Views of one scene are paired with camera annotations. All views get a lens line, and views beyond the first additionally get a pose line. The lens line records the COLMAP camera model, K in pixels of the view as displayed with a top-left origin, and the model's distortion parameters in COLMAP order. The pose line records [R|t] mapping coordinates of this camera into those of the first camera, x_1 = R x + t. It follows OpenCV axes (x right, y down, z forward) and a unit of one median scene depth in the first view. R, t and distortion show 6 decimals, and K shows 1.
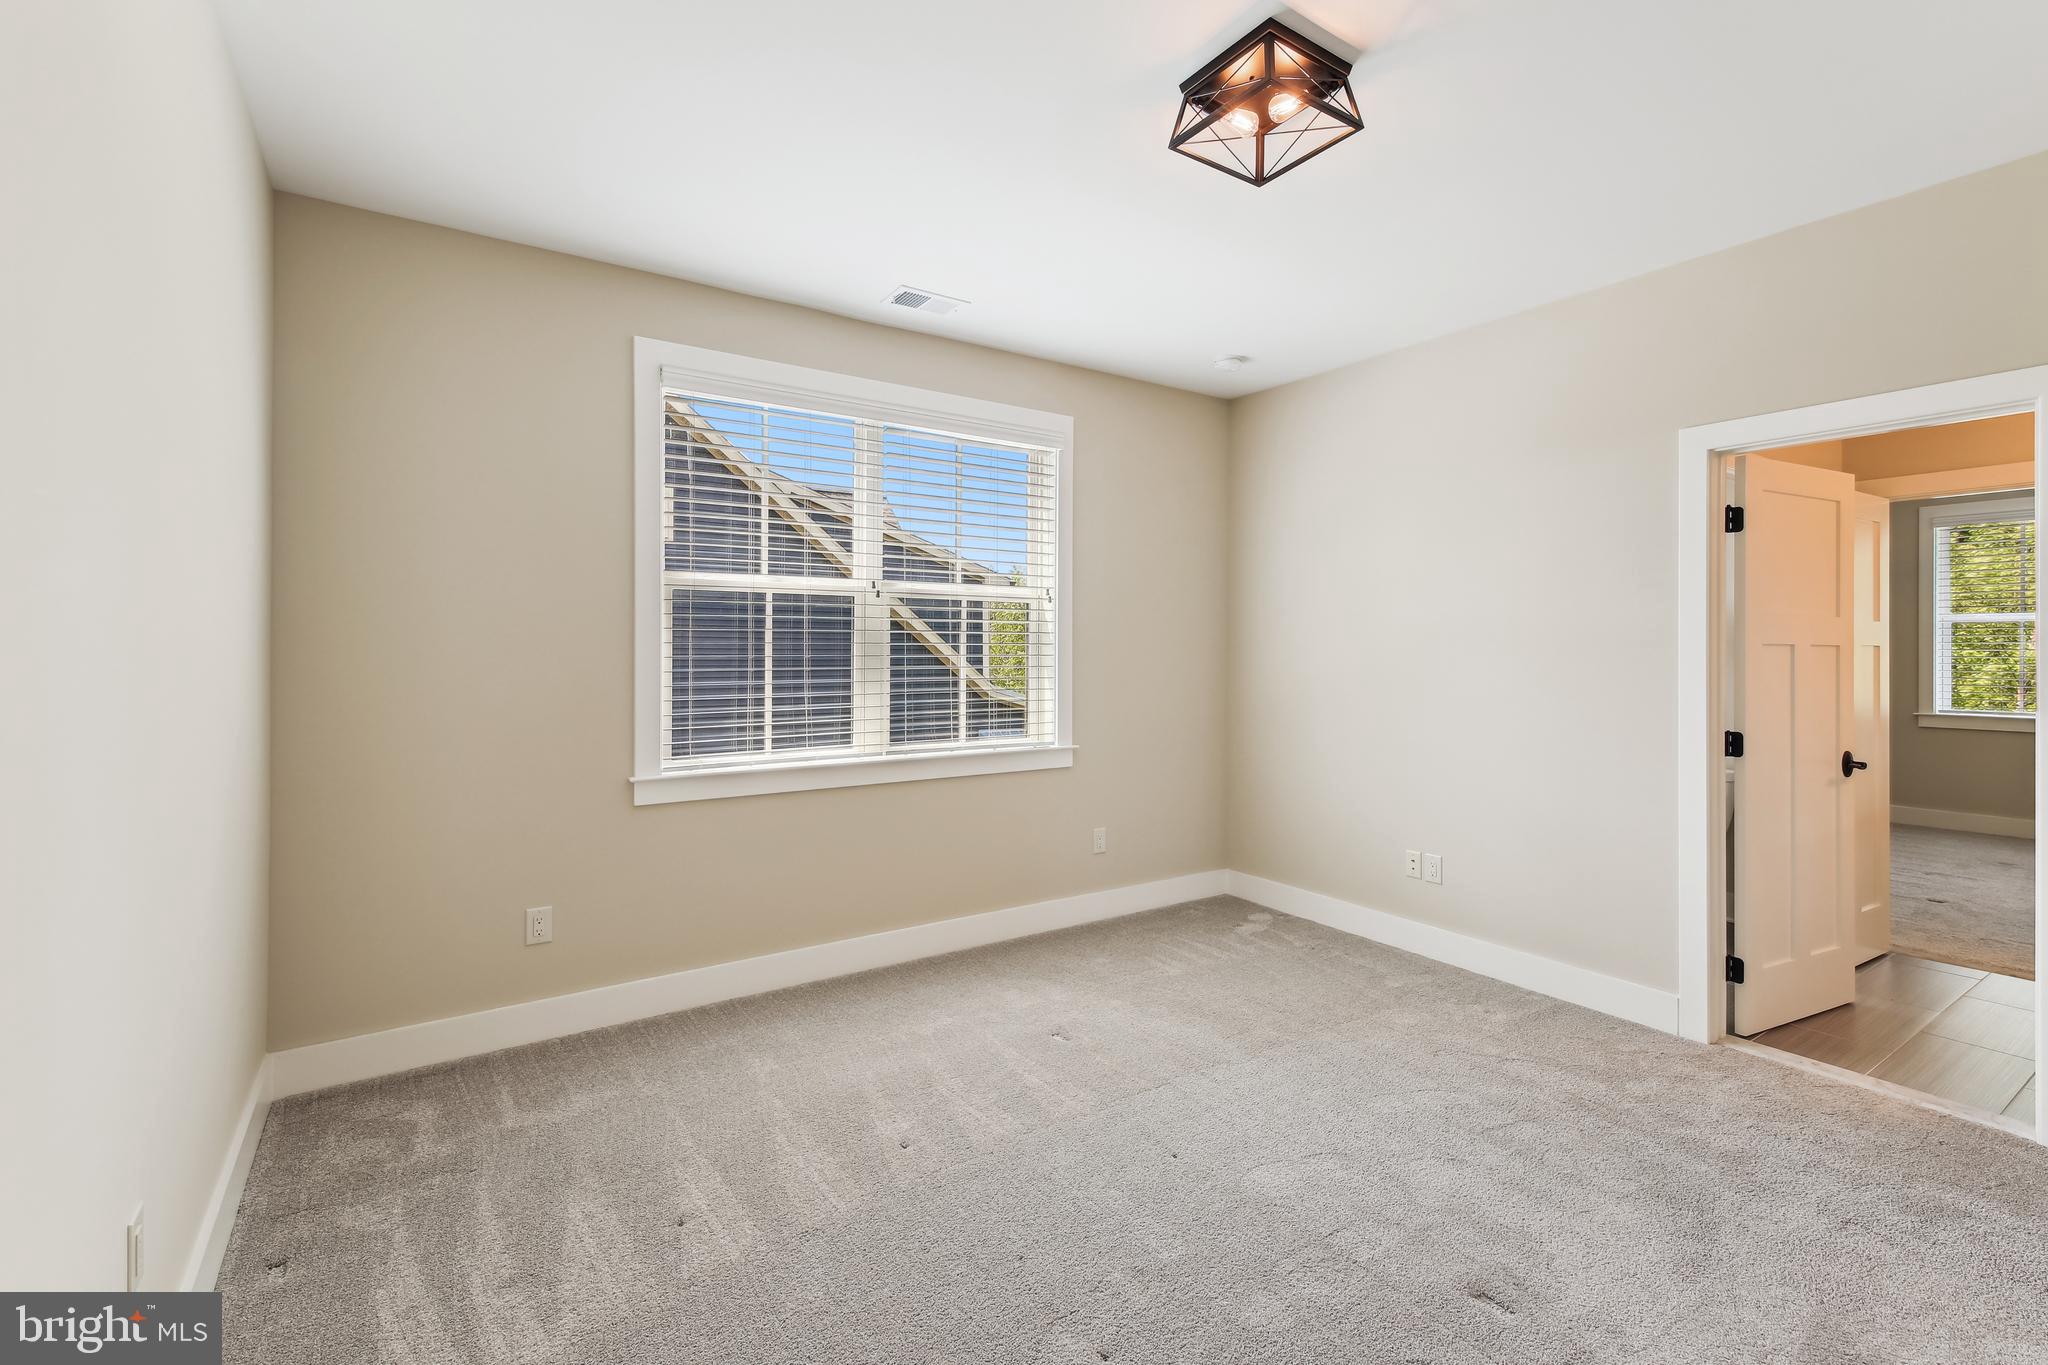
lens RADIAL K [[903.9, 0, 1047.4], [0, 903.9, 652.1], [0, 0, 1]] dist [0.002287, 0.000092]
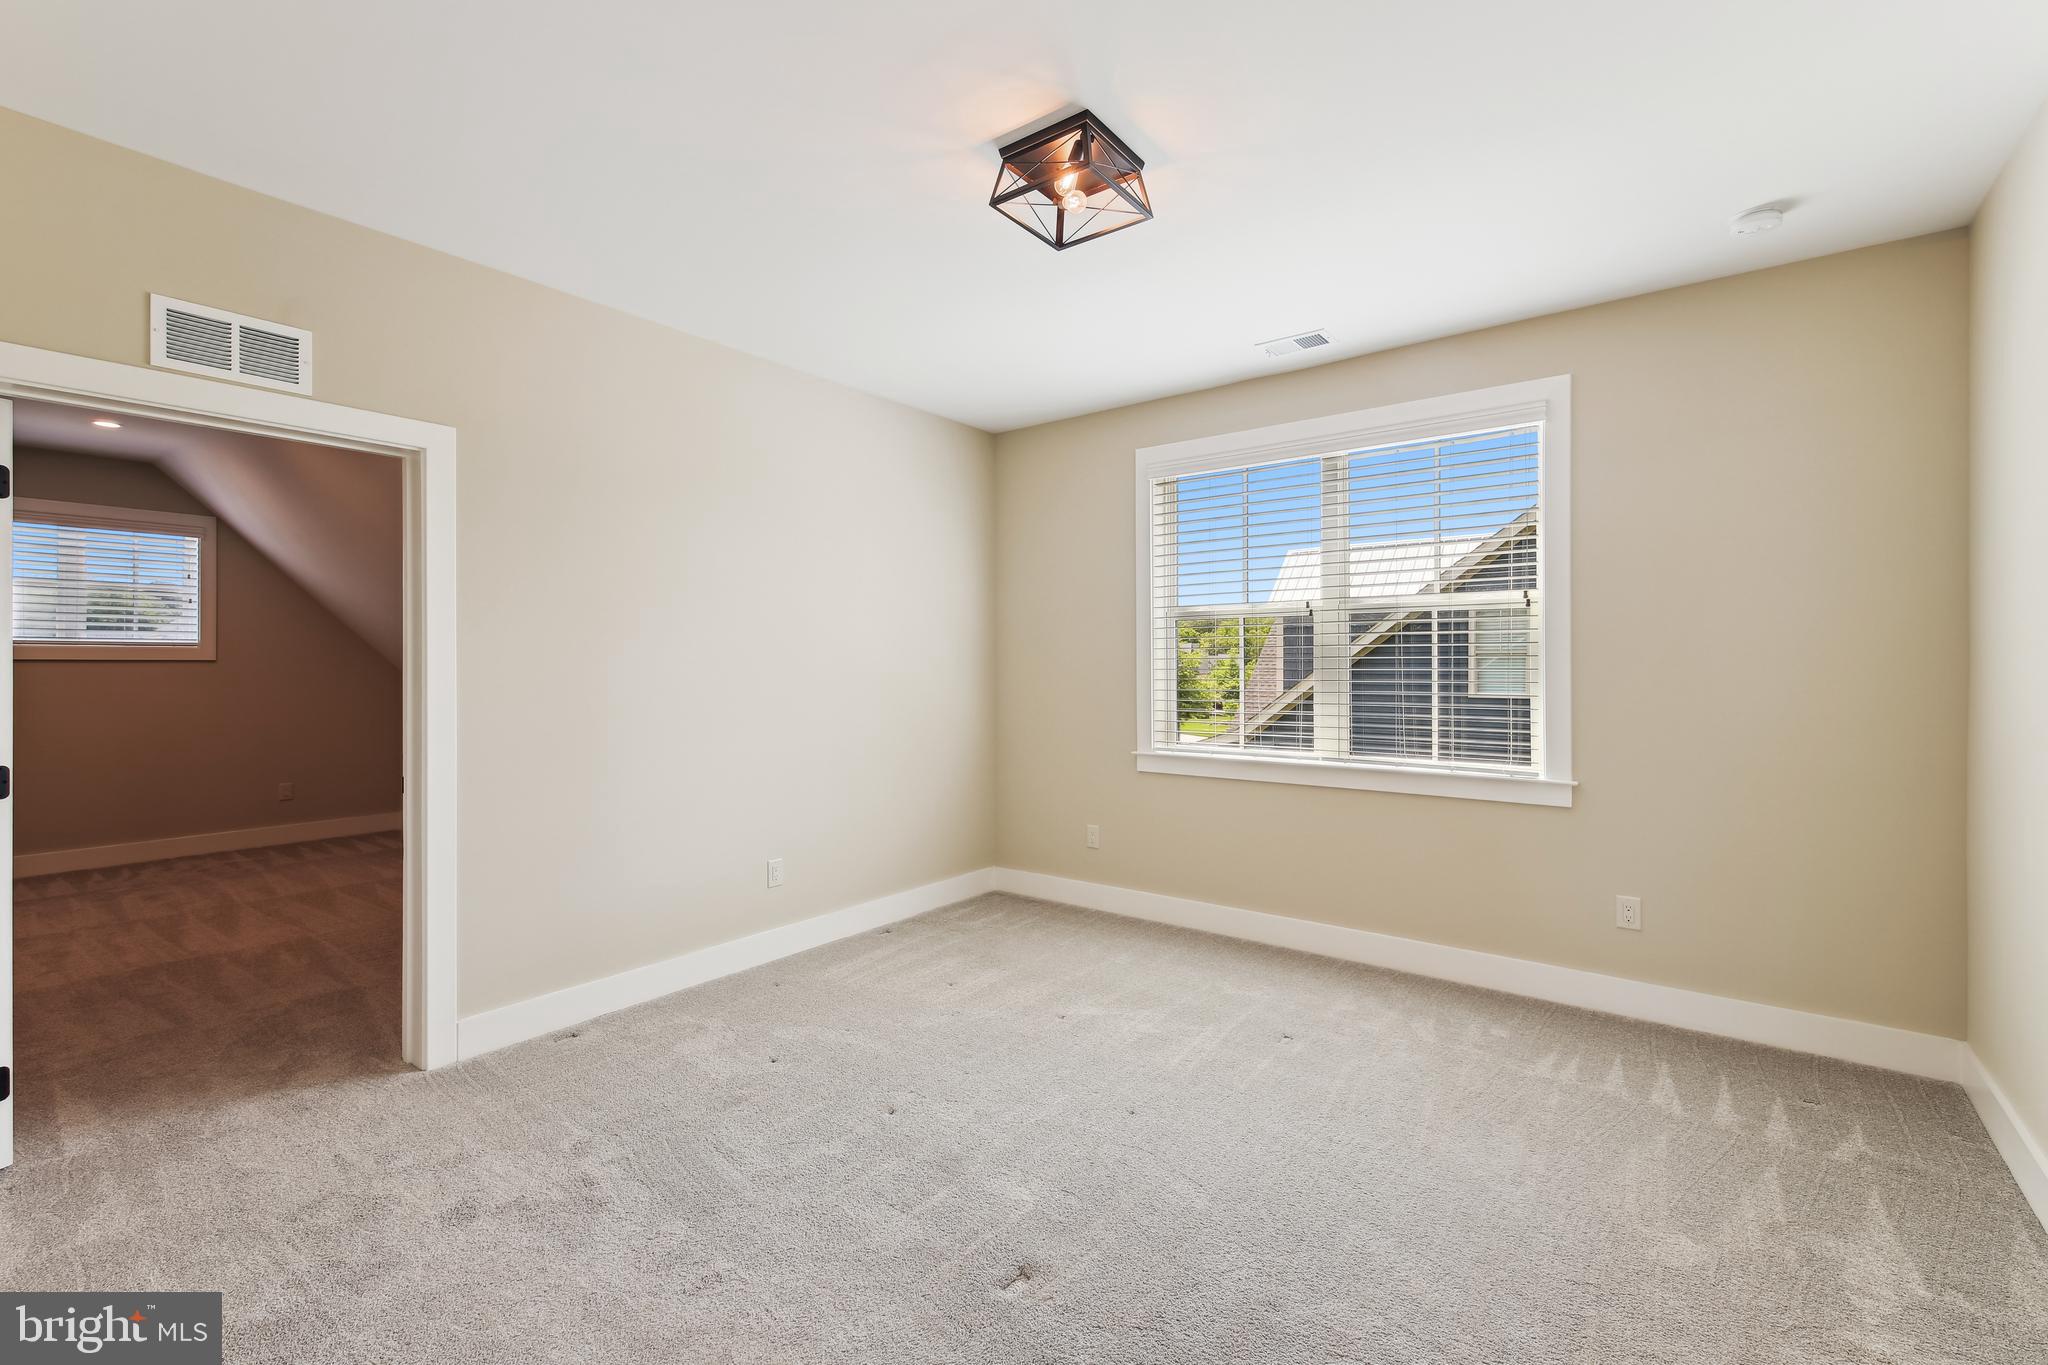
lens RADIAL K [[889.1, 0, 1036.7], [0, 889.1, 666.4], [0, 0, 1]] dist [0.002479, -0.000122]
pose [[0.302955, -0.001798, -0.953003, 0.717748], [-0.001050, 0.999997, -0.002220, 0.003664], [0.953004, 0.001674, 0.302952, 0.339192]]
